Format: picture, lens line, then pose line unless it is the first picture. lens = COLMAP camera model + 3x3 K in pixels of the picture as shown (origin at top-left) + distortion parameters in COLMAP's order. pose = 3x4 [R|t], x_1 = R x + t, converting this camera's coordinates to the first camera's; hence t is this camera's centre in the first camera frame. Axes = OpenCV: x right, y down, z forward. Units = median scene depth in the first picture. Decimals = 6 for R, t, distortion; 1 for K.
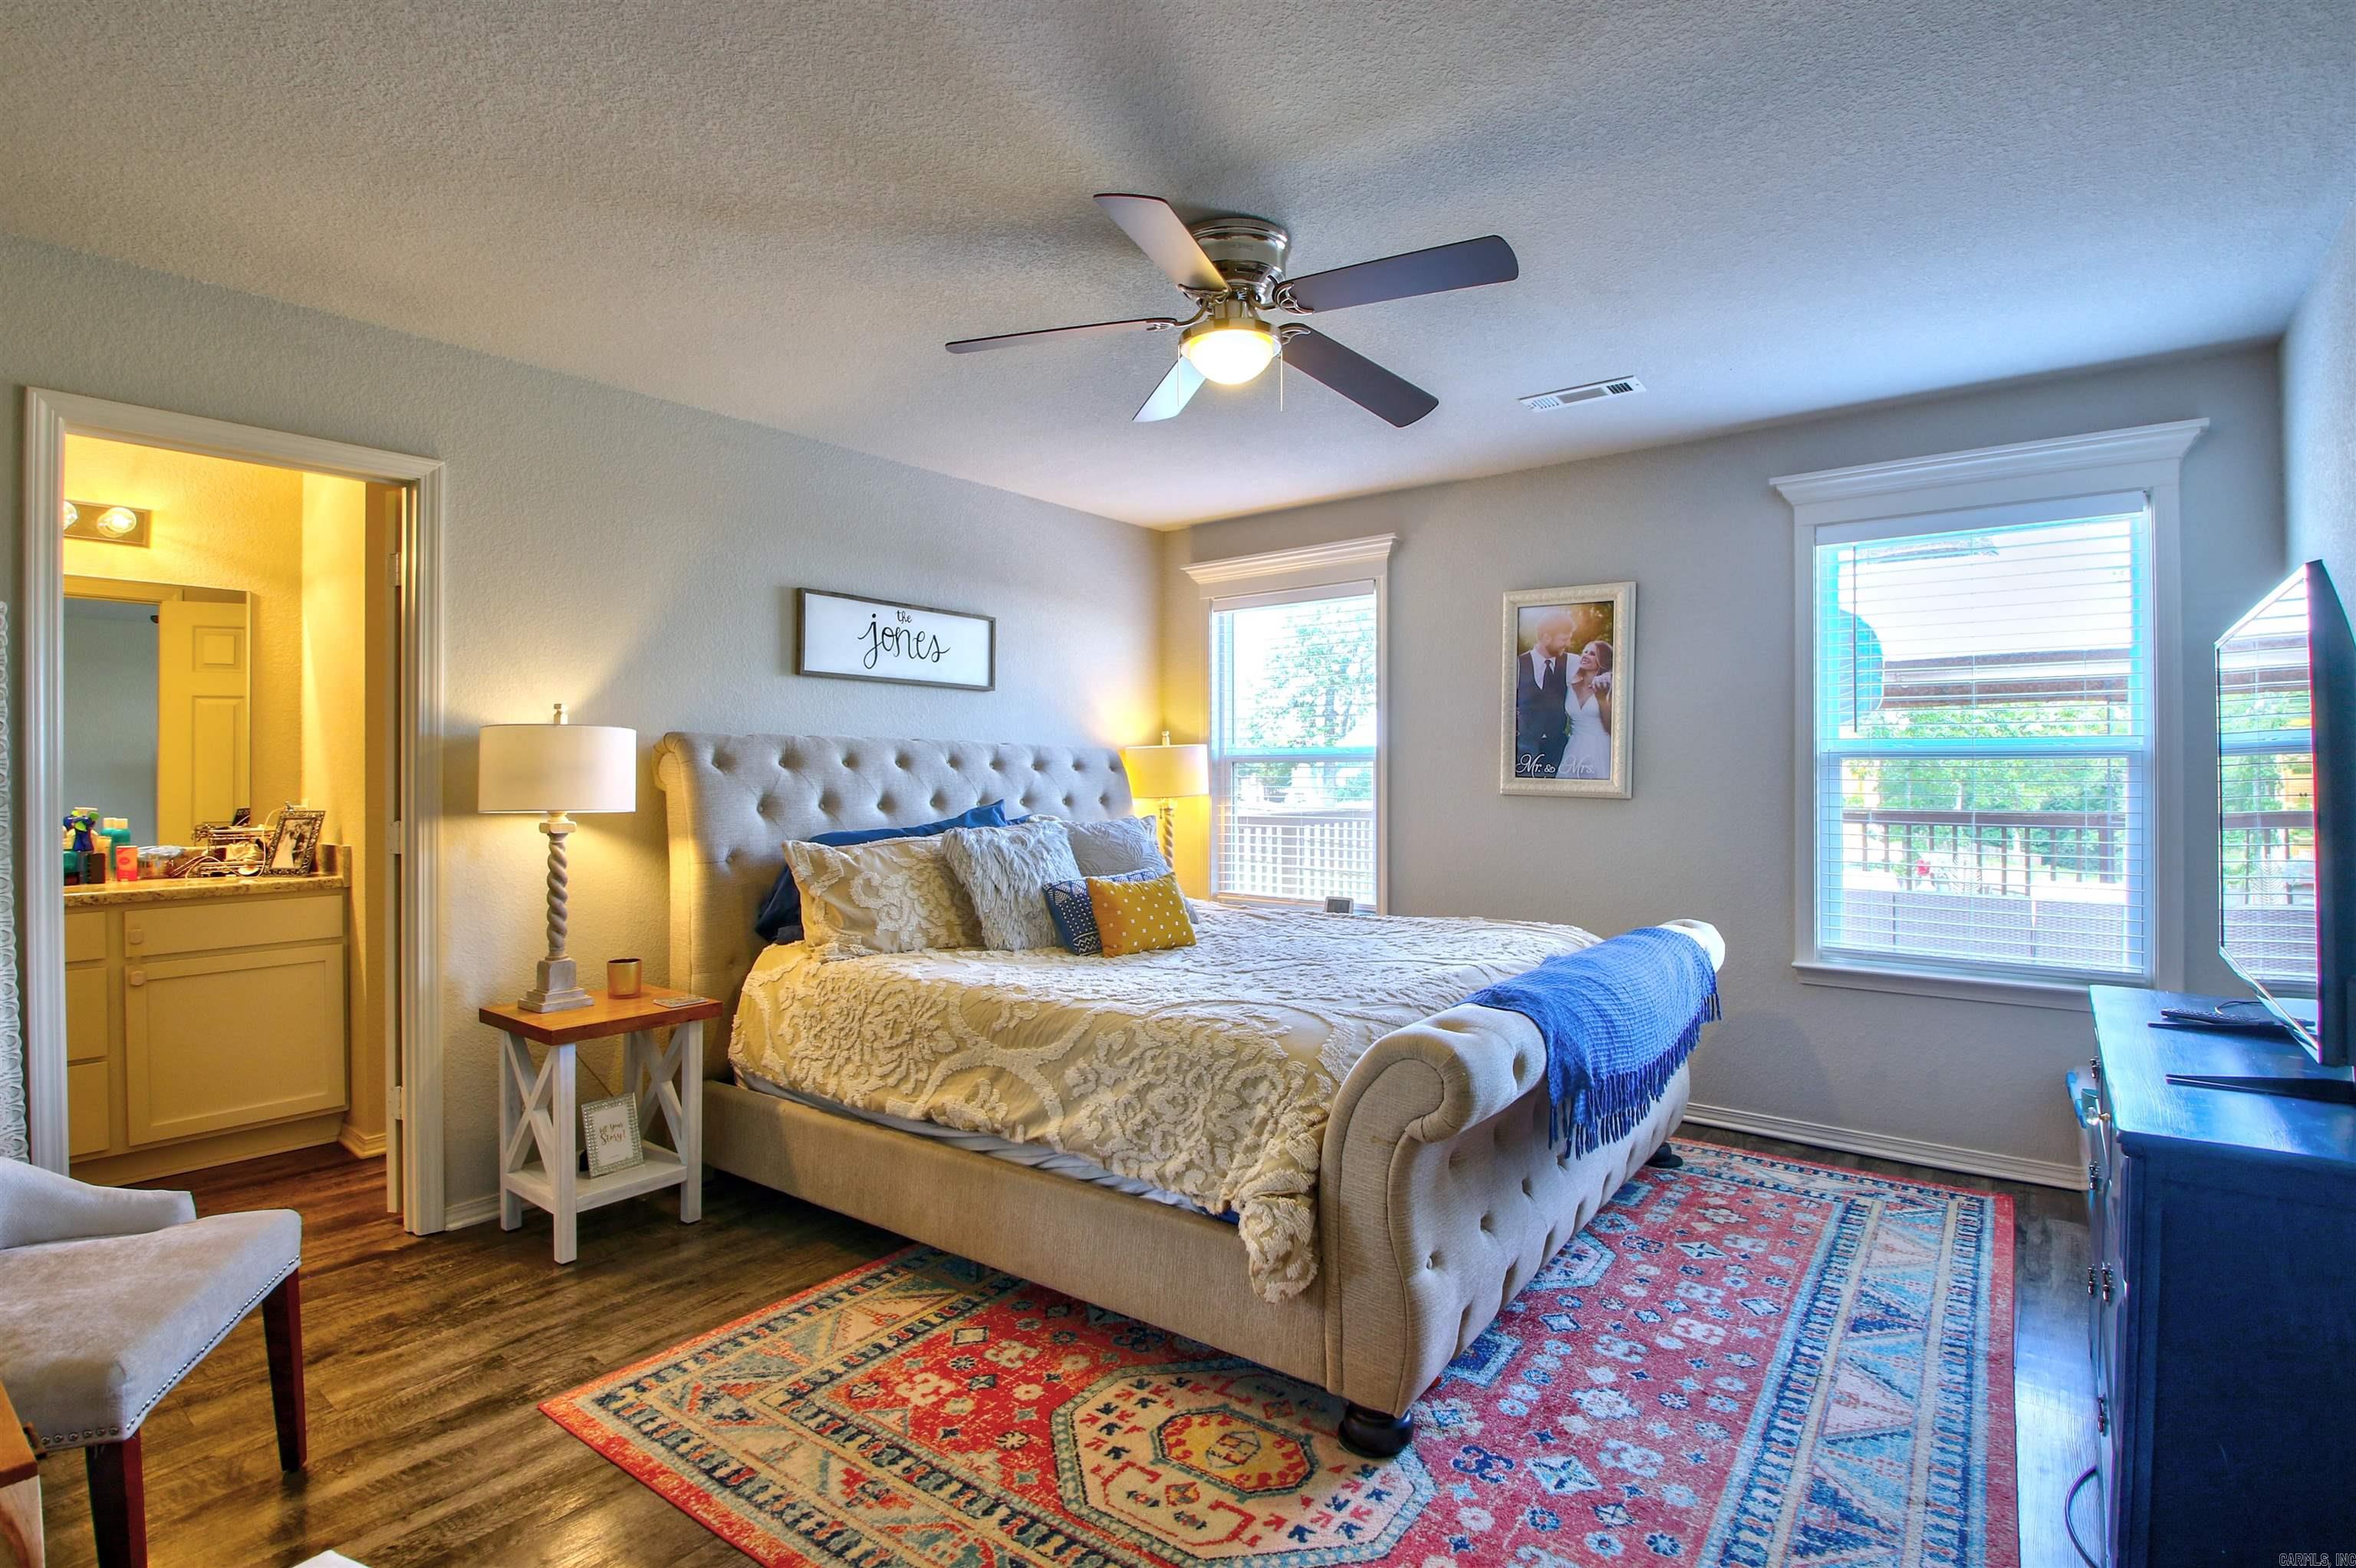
lens RADIAL K [[1139.8, 0, 1179.4], [0, 1139.8, 768.6], [0, 0, 1]] dist [0.027028, -0.034745]
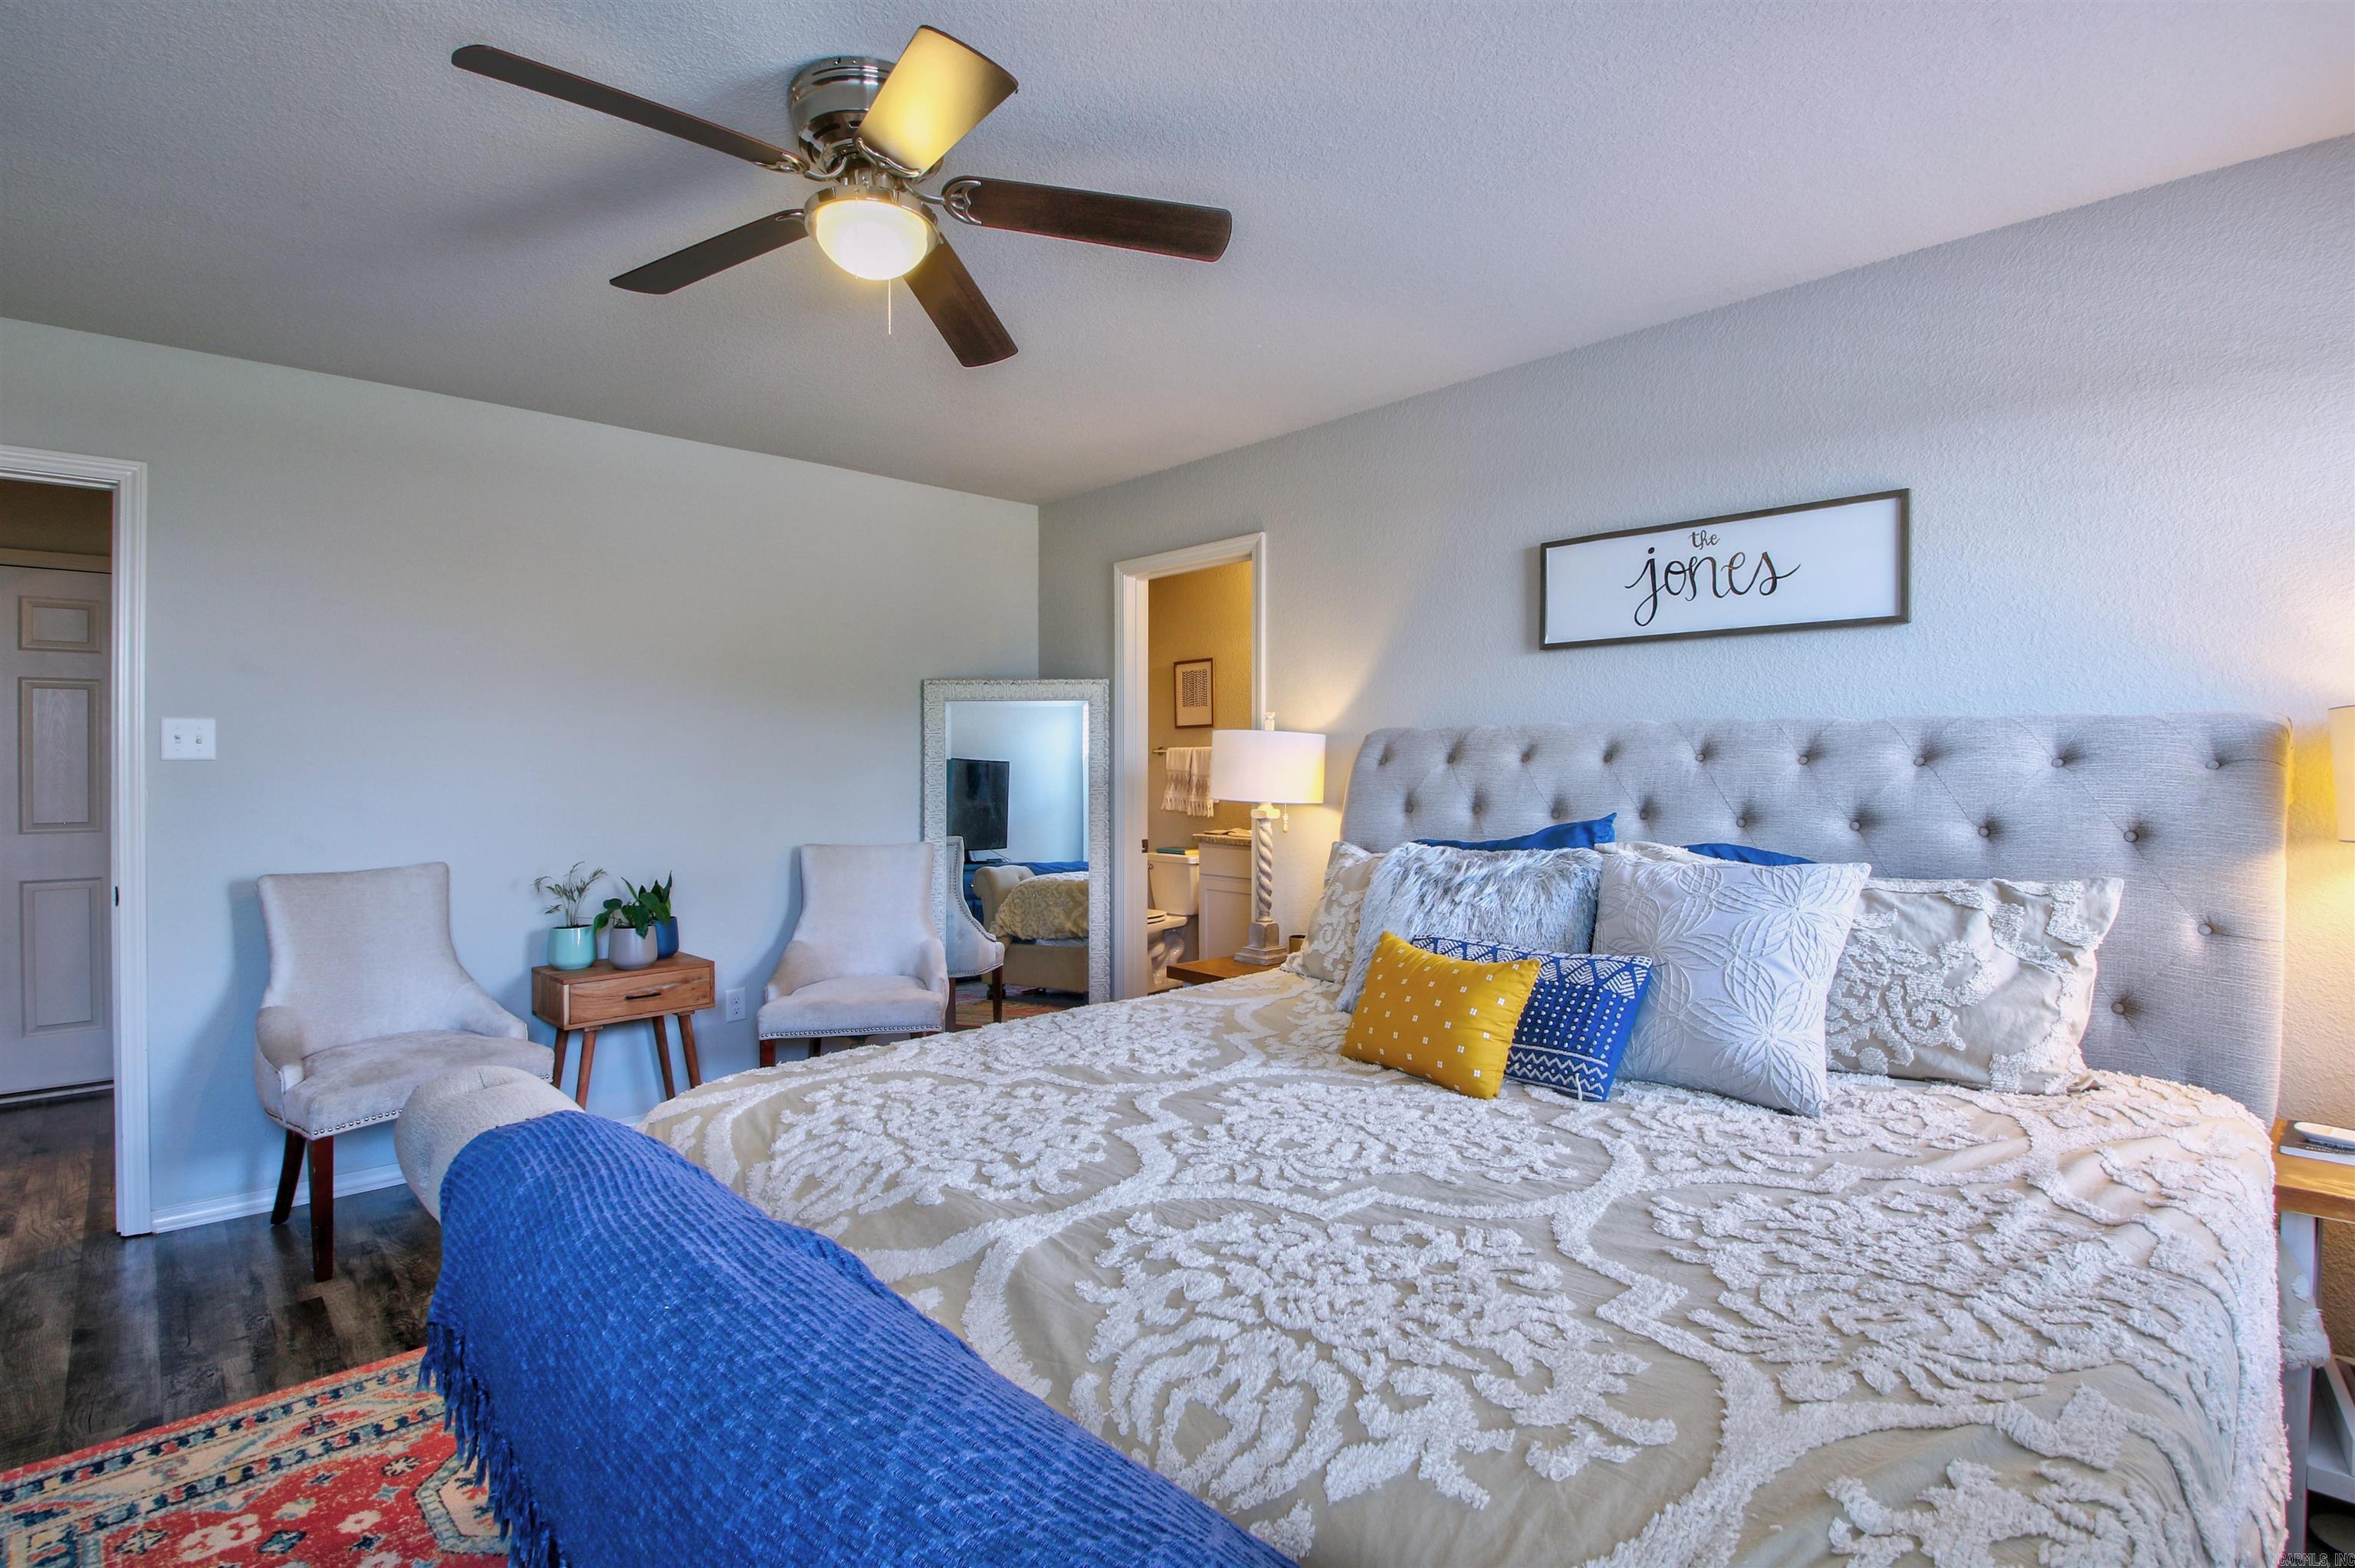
lens RADIAL K [[1076.7, 0, 1177.5], [0, 1076.7, 784.0], [0, 0, 1]] dist [-0.000423, -0.000382]
pose [[-0.144075, 0.012050, -0.989493, 0.469909], [-0.003448, 0.999914, 0.012679, 0.004822], [0.989561, 0.005239, -0.144021, 0.854390]]
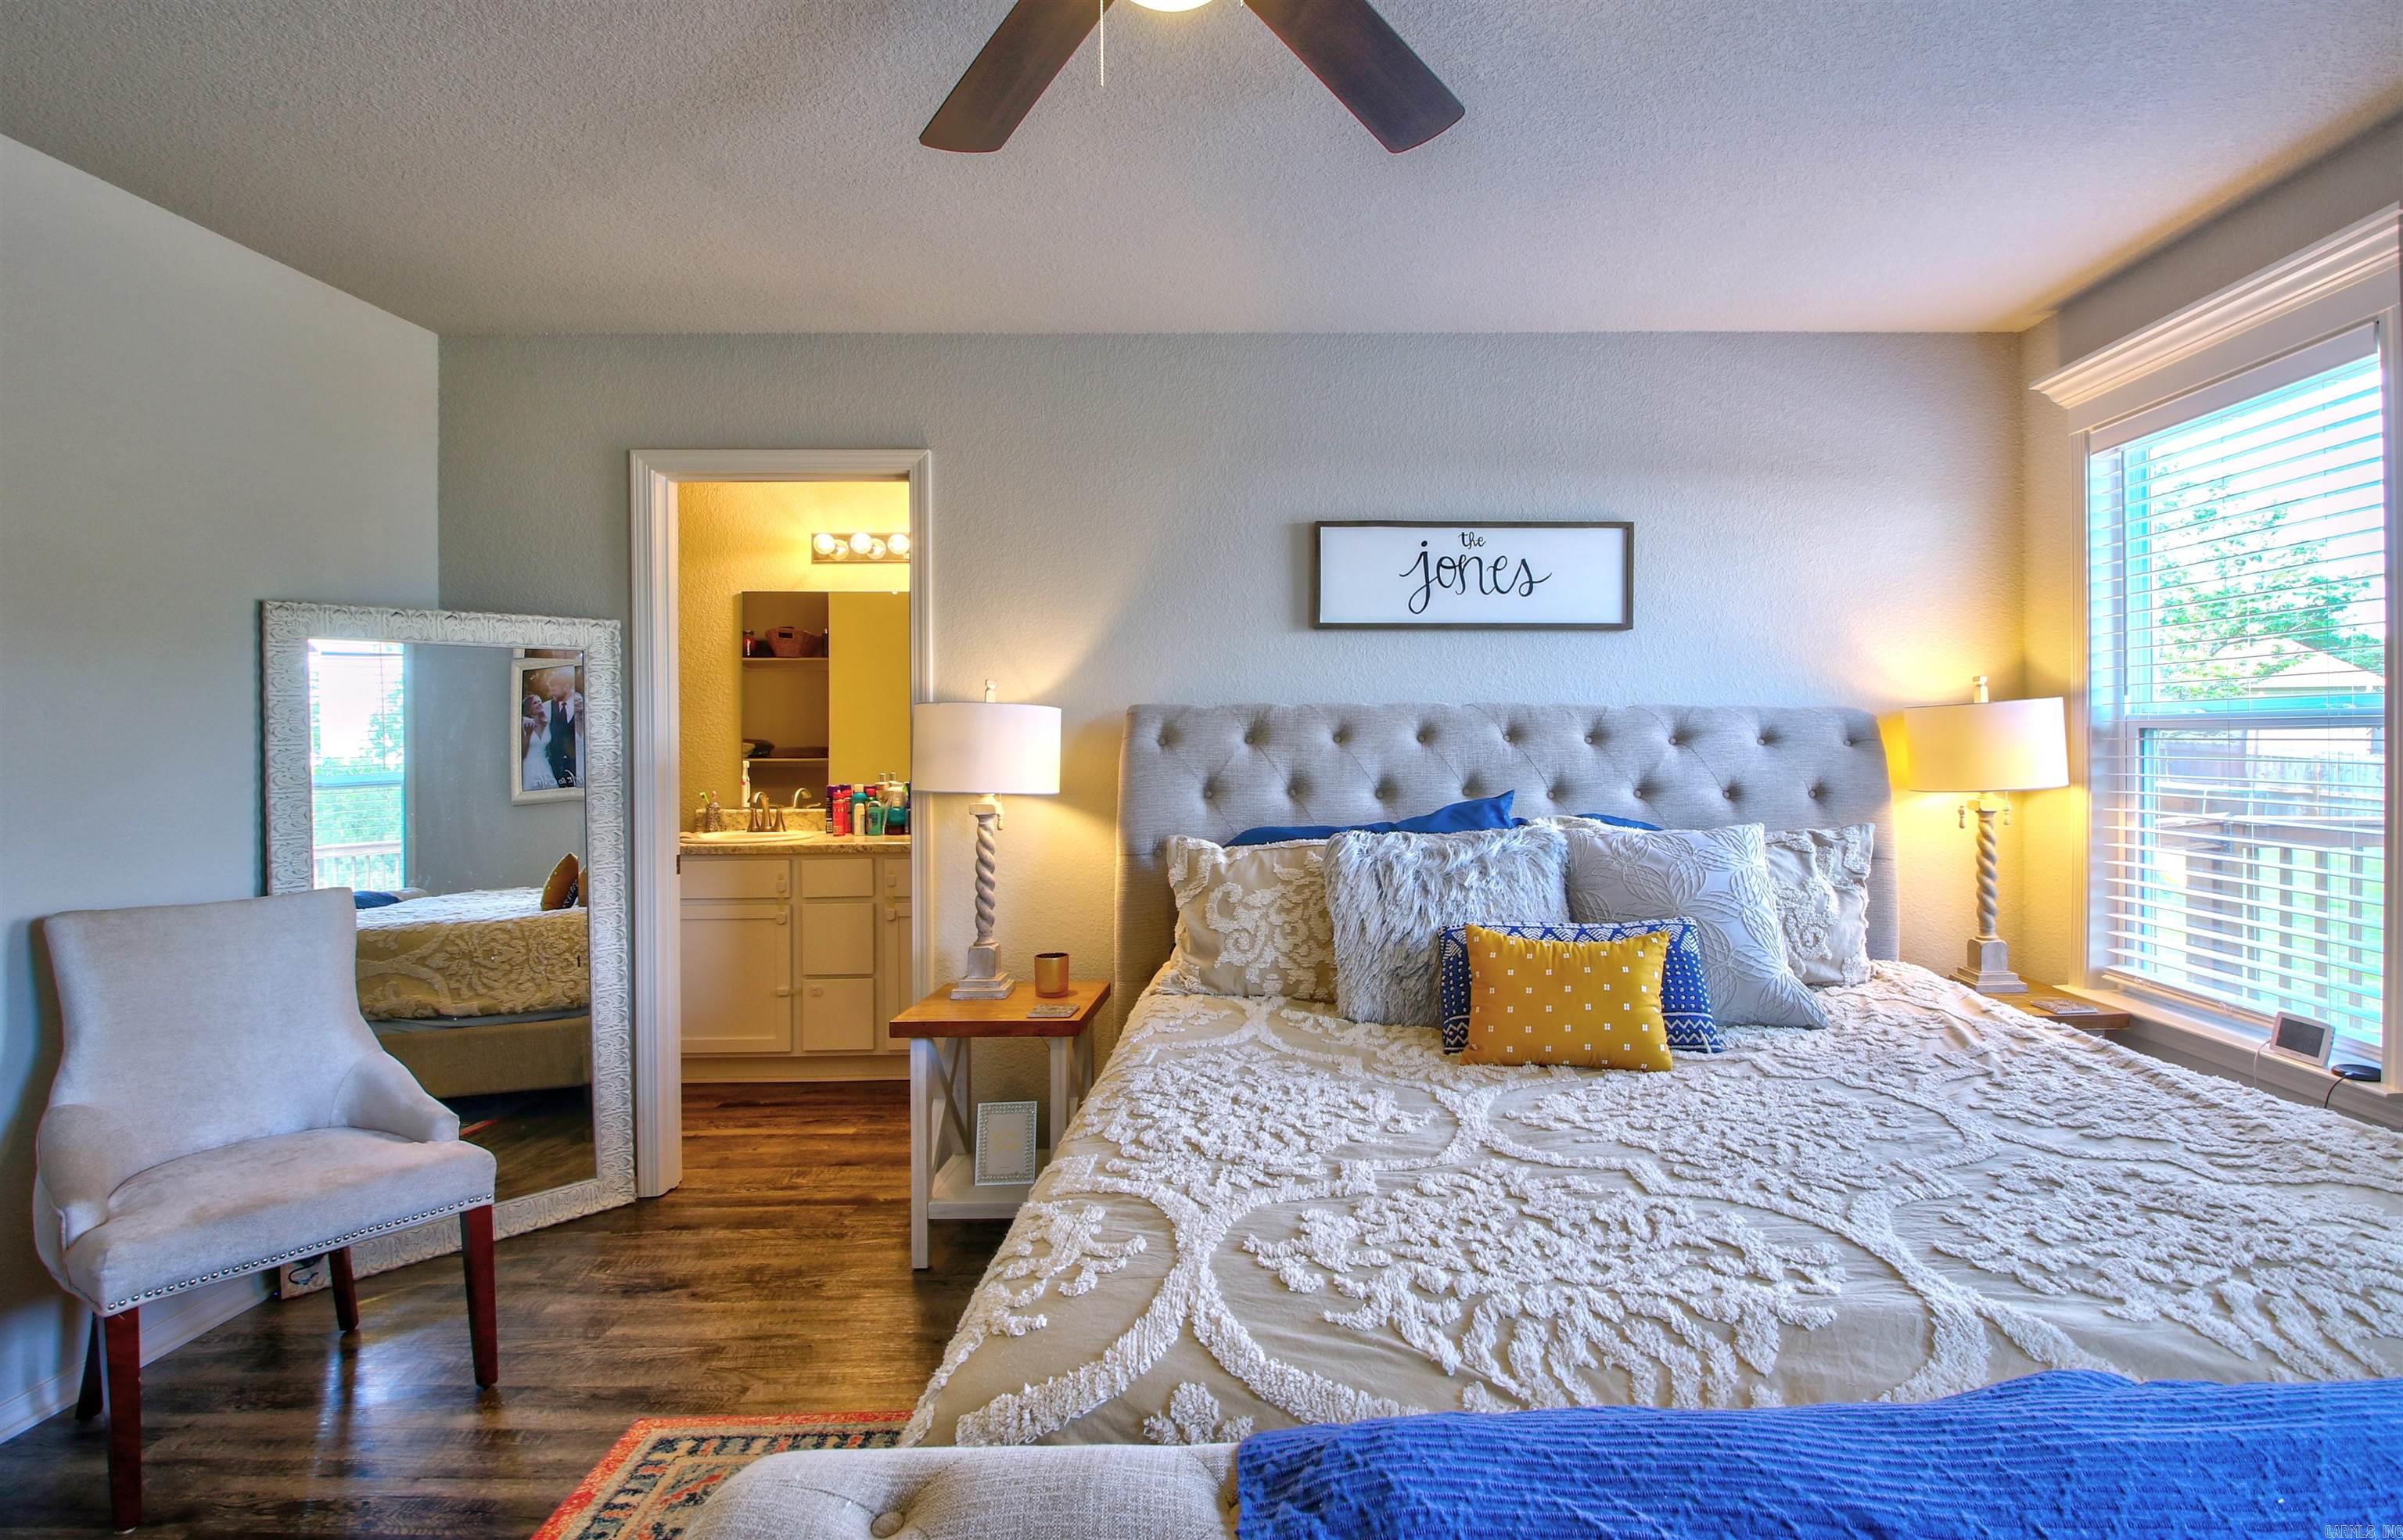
lens RADIAL K [[1188.5, 0, 1198.4], [0, 1188.5, 748.0], [0, 0, 1]] dist [0.024320, -0.033432]
pose [[0.620576, 0.001743, -0.784144, 0.277911], [0.005071, 0.999968, 0.006236, -0.003475], [0.784130, -0.007846, 0.620547, 0.412489]]
